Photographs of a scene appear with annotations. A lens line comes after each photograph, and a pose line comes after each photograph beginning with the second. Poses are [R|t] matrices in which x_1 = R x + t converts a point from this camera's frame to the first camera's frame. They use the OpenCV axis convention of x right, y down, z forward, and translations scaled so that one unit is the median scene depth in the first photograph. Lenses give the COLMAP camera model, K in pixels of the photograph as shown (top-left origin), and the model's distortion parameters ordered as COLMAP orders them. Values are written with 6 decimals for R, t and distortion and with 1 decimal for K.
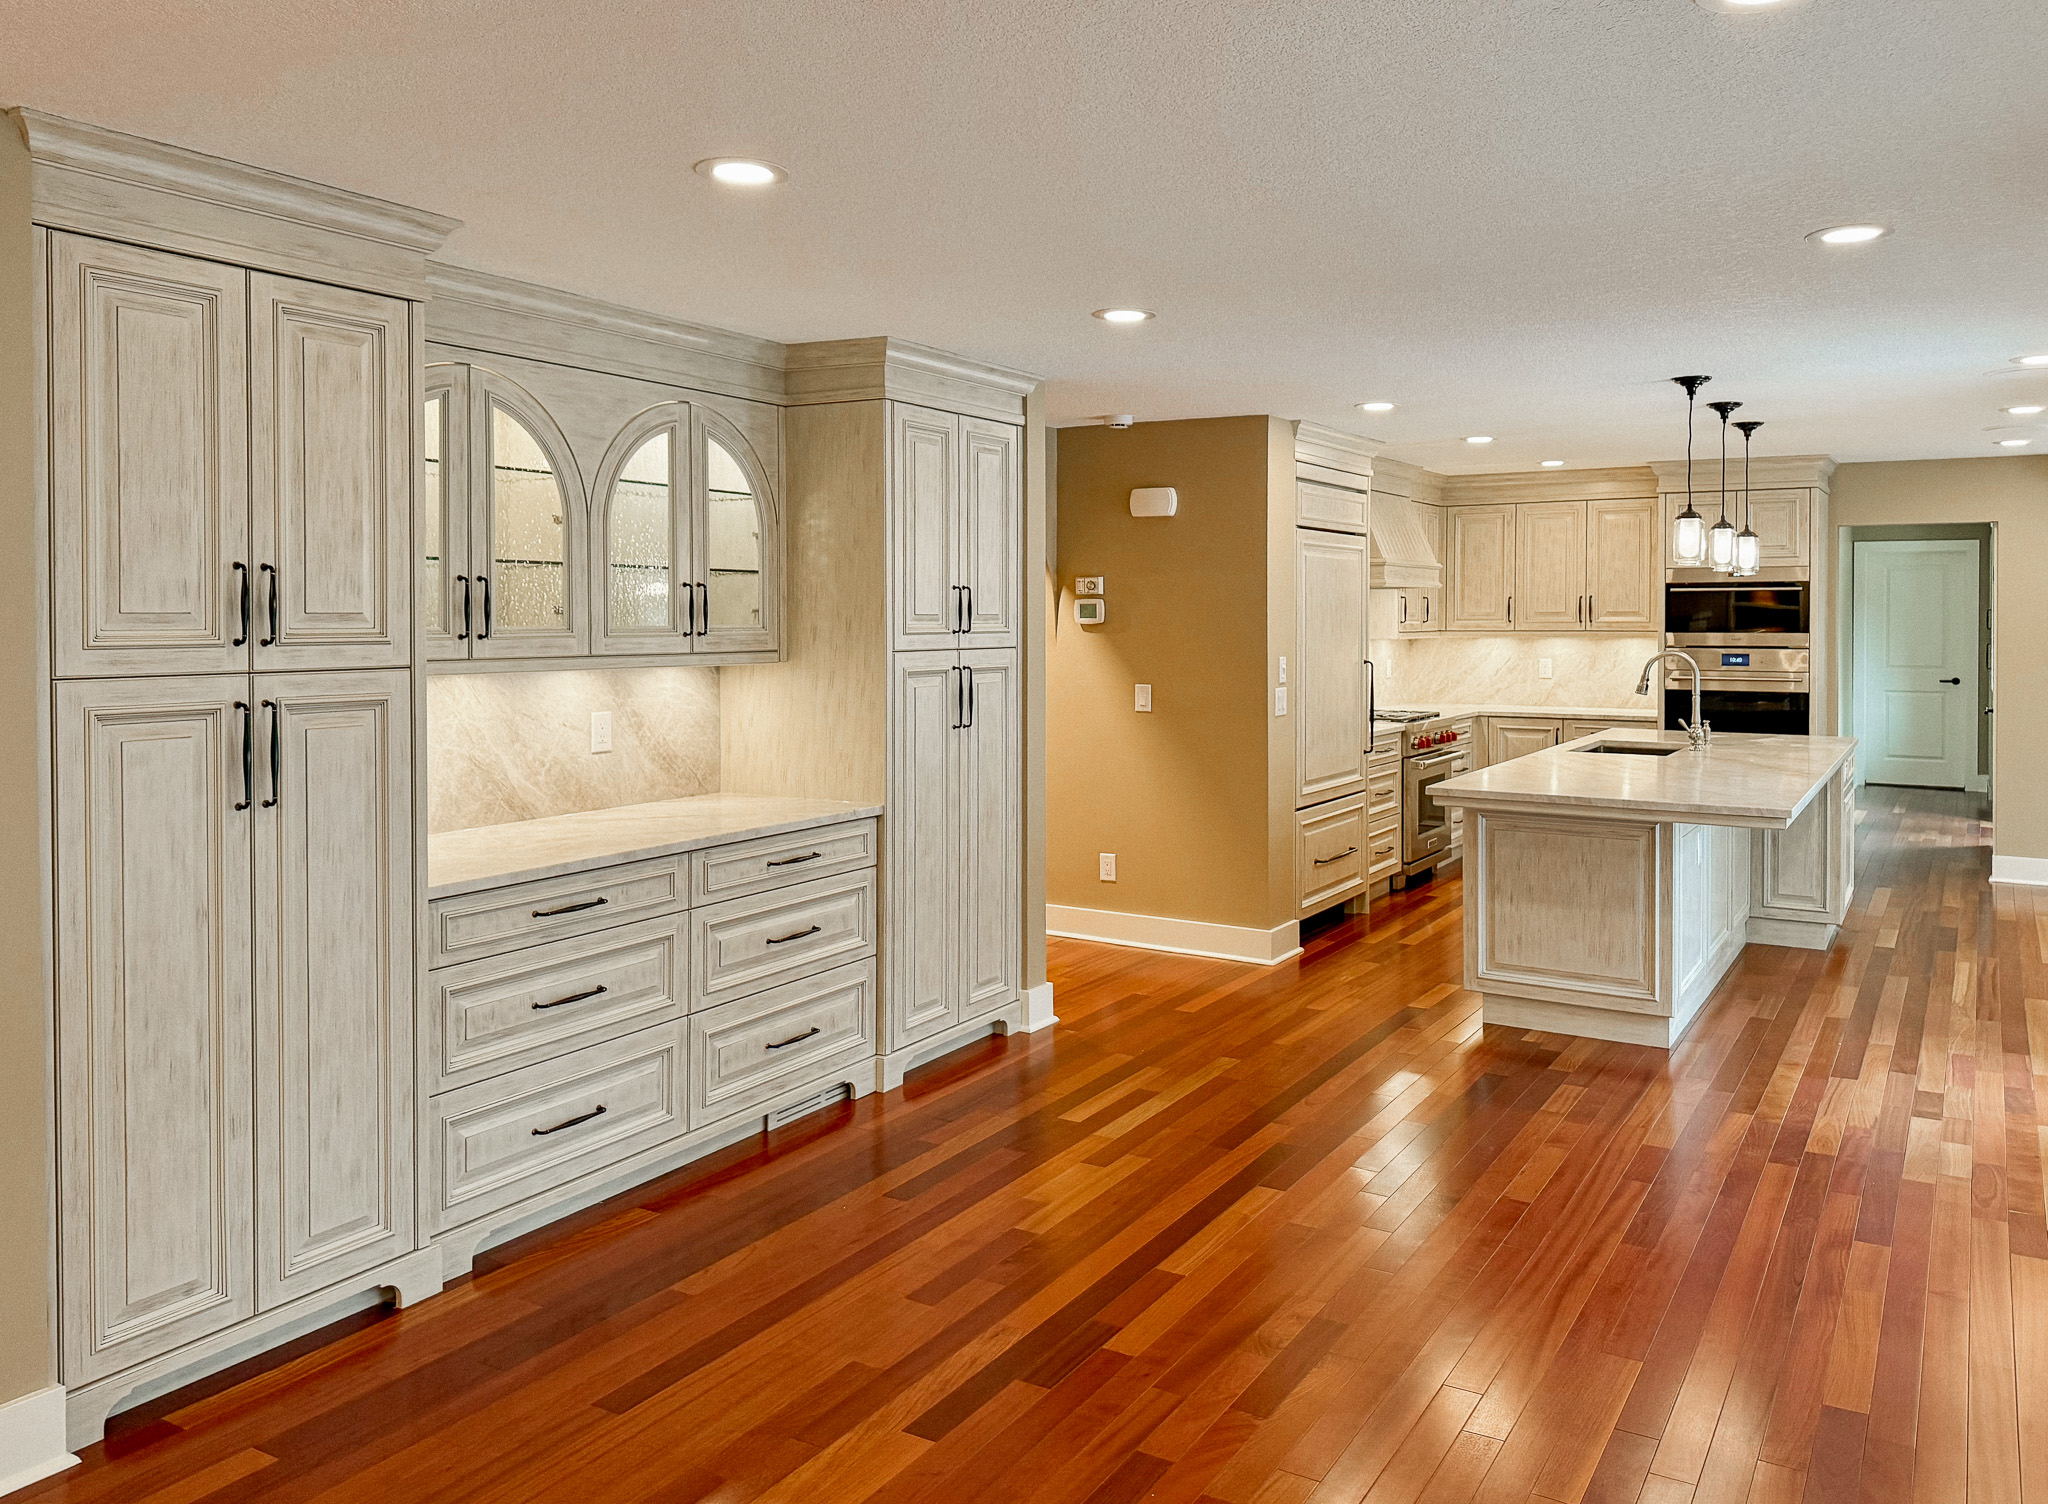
lens RADIAL K [[1485.2, 0, 1018.0], [0, 1485.2, 624.4], [0, 0, 1]] dist [0.005184, -0.042473]
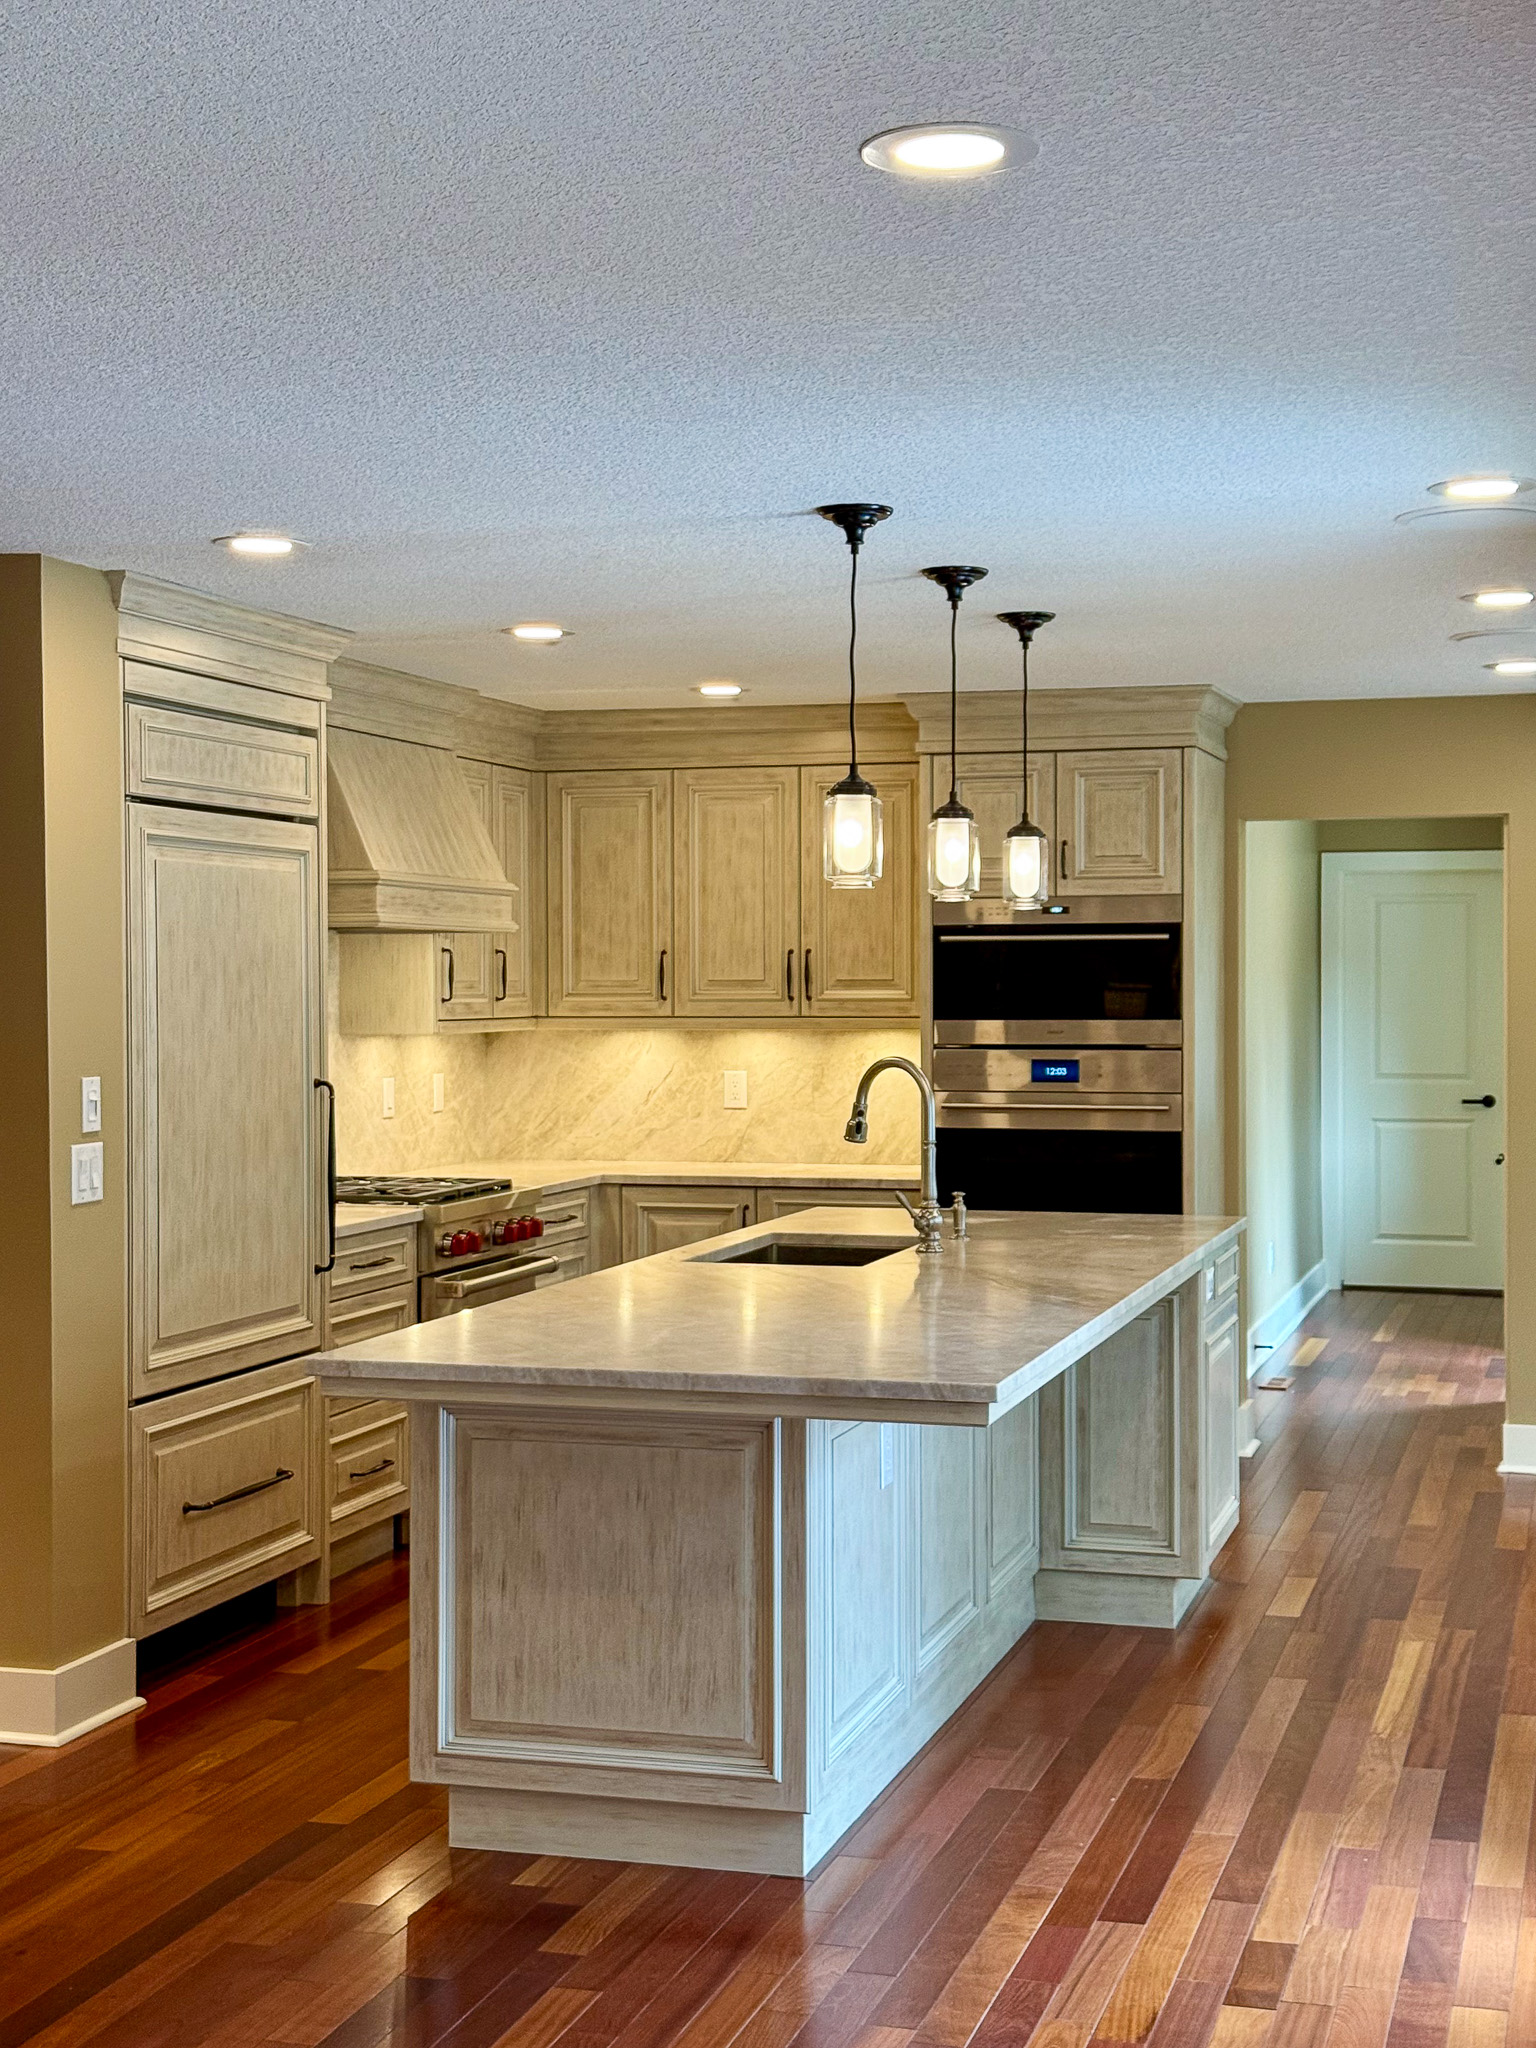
lens RADIAL K [[2794.2, 0, 768.0], [0, 2794.2, 1024.0], [0, 0, 1]] dist [0.123852, -0.048310]
pose [[0.959457, -0.004233, 0.281823, 0.120737], [0.001840, 0.999960, 0.008757, -0.002079], [-0.281849, -0.007884, 0.959426, 0.082752]]
